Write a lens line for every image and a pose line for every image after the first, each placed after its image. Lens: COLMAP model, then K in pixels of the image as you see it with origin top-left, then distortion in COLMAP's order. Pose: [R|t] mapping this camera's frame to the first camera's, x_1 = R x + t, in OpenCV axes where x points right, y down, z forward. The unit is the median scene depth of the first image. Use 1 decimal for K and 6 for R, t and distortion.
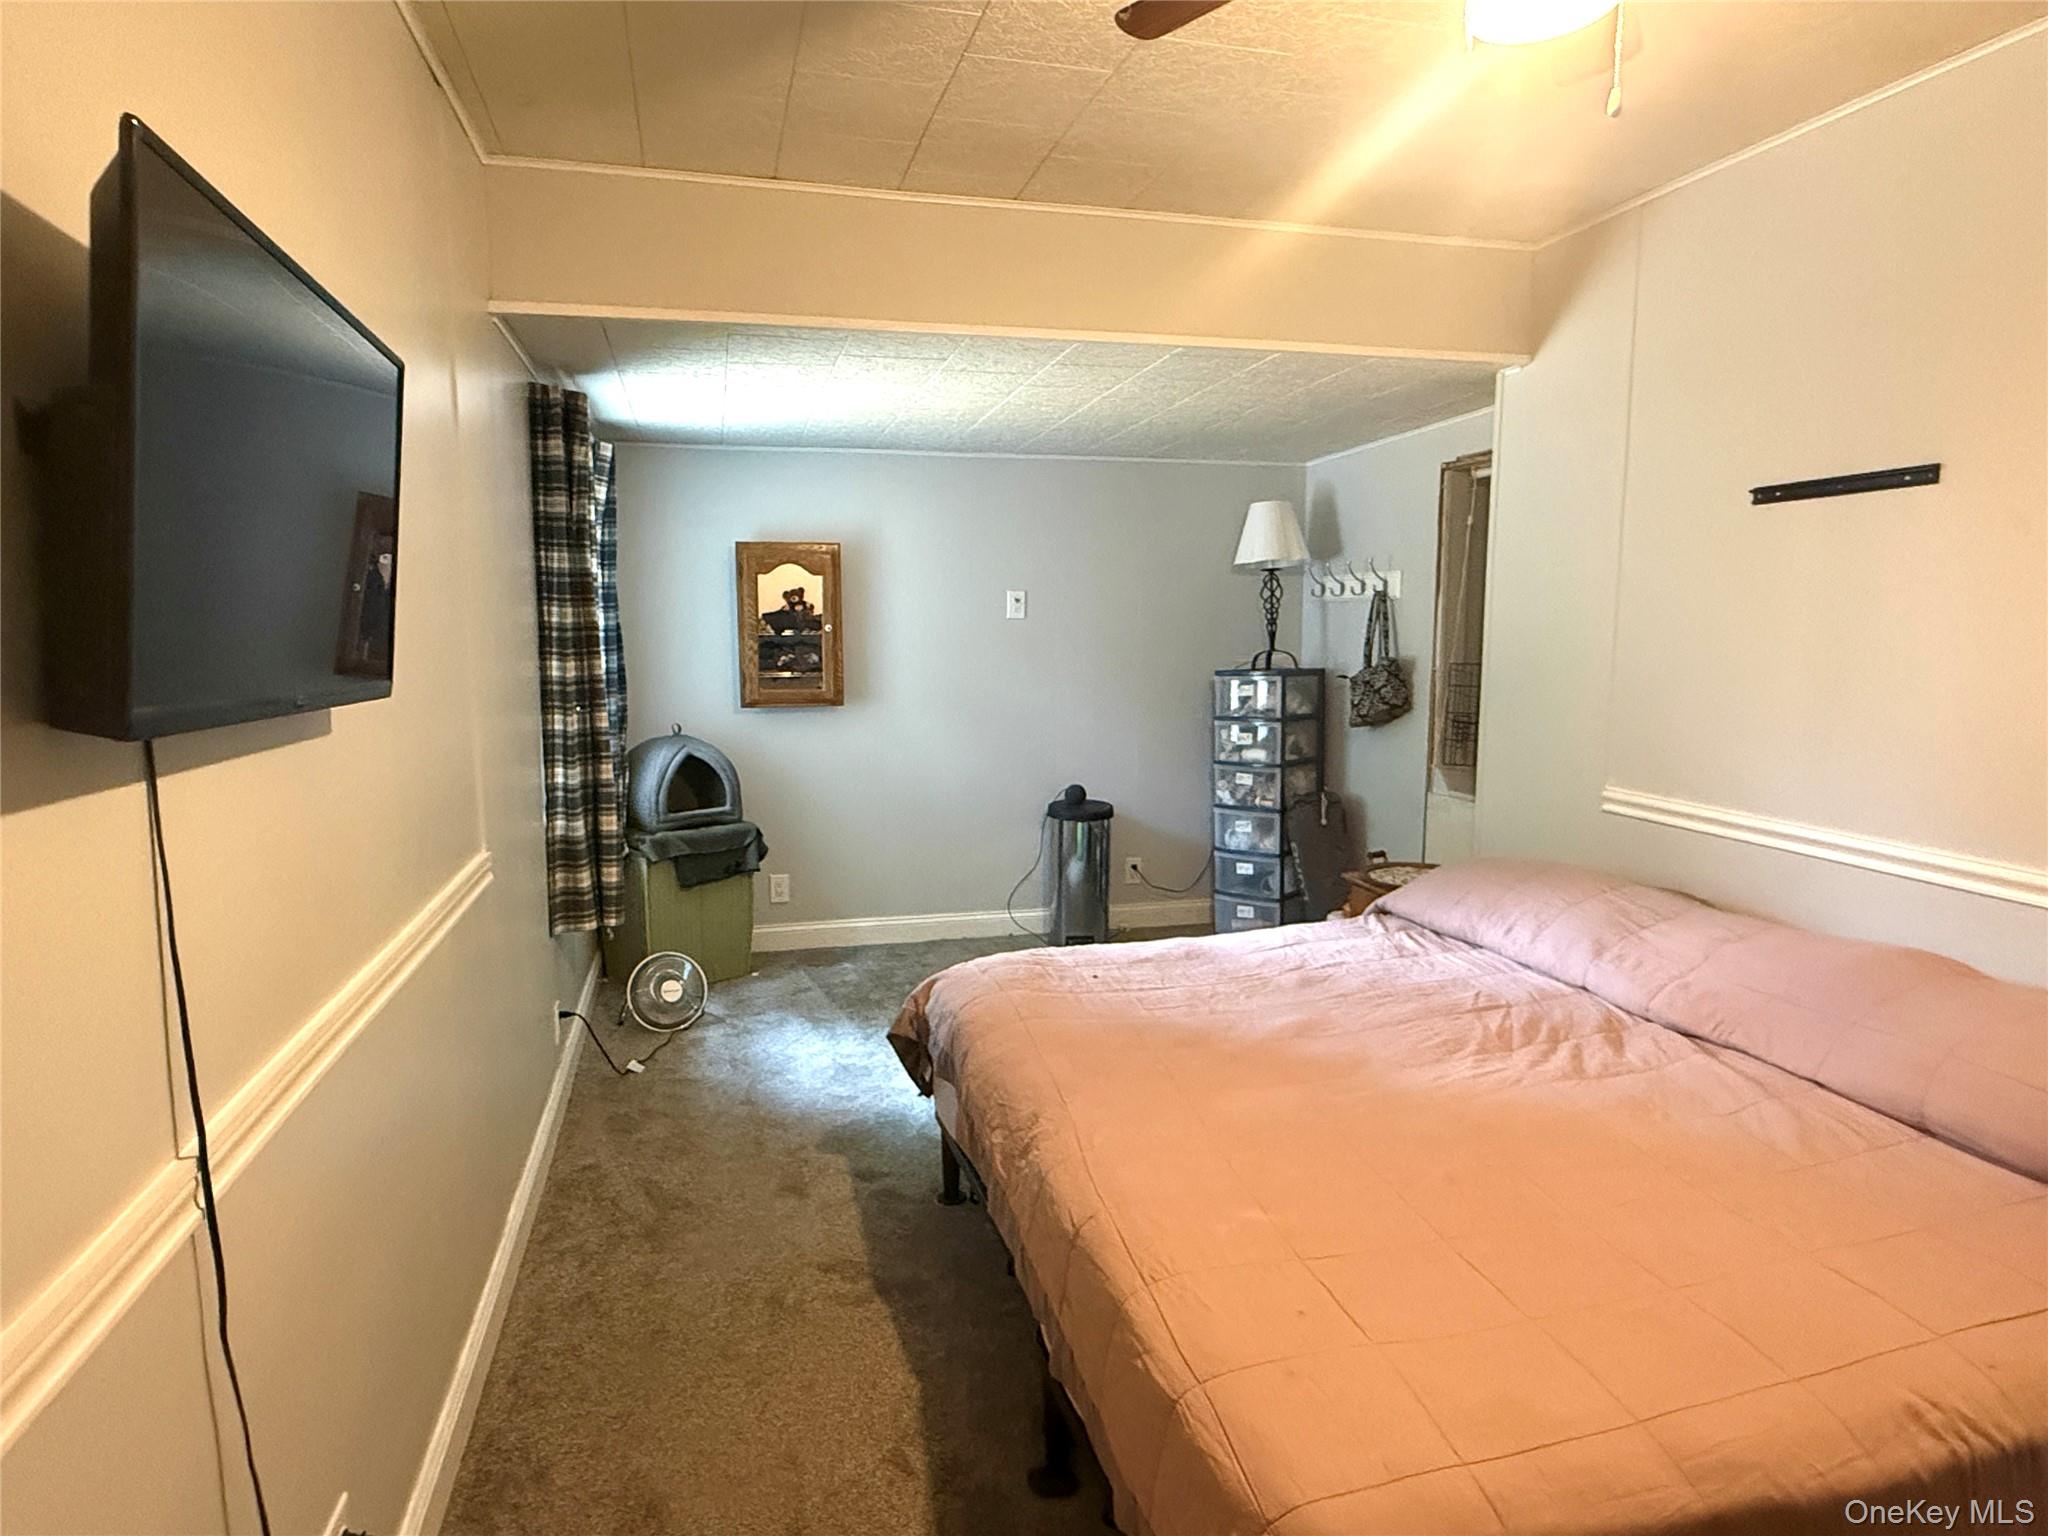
lens RADIAL K [[1138.2, 0, 1022.4], [0, 1138.2, 762.4], [0, 0, 1]] dist [0.002021, -0.000171]
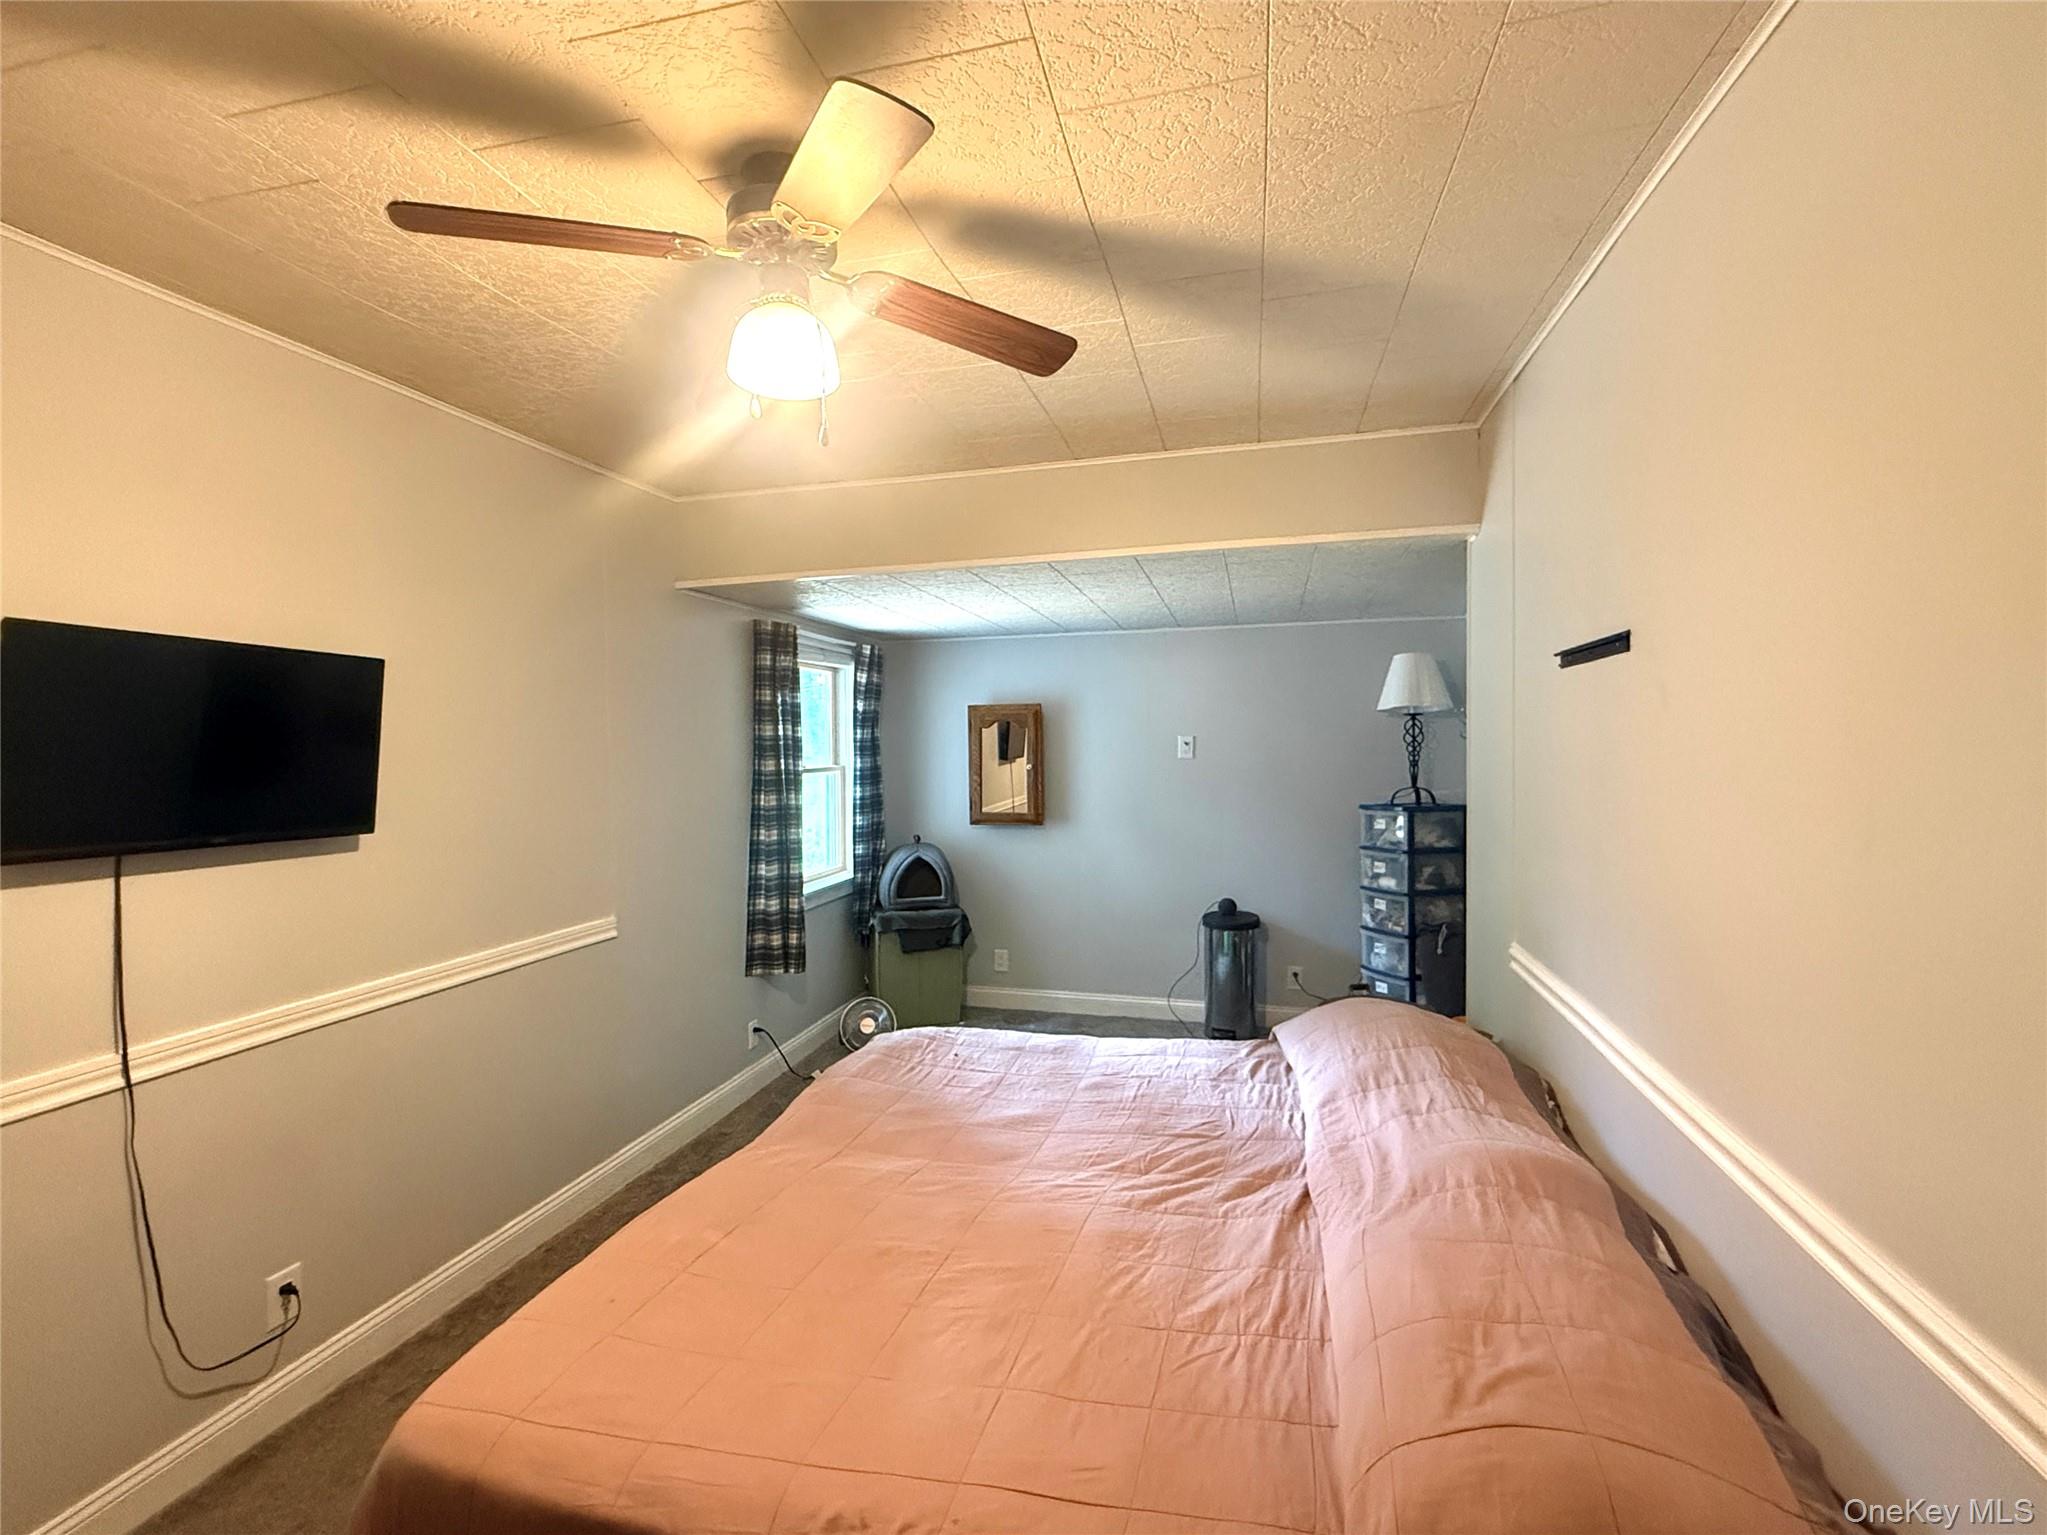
lens RADIAL K [[924.7, 0, 1023.5], [0, 924.7, 767.5], [0, 0, 1]] dist [0.000237, -0.000178]
pose [[0.875451, 0.005263, -0.483279, 0.361191], [-0.050299, 0.995503, -0.080275, -0.031163], [0.480683, 0.094586, 0.871778, 0.053608]]
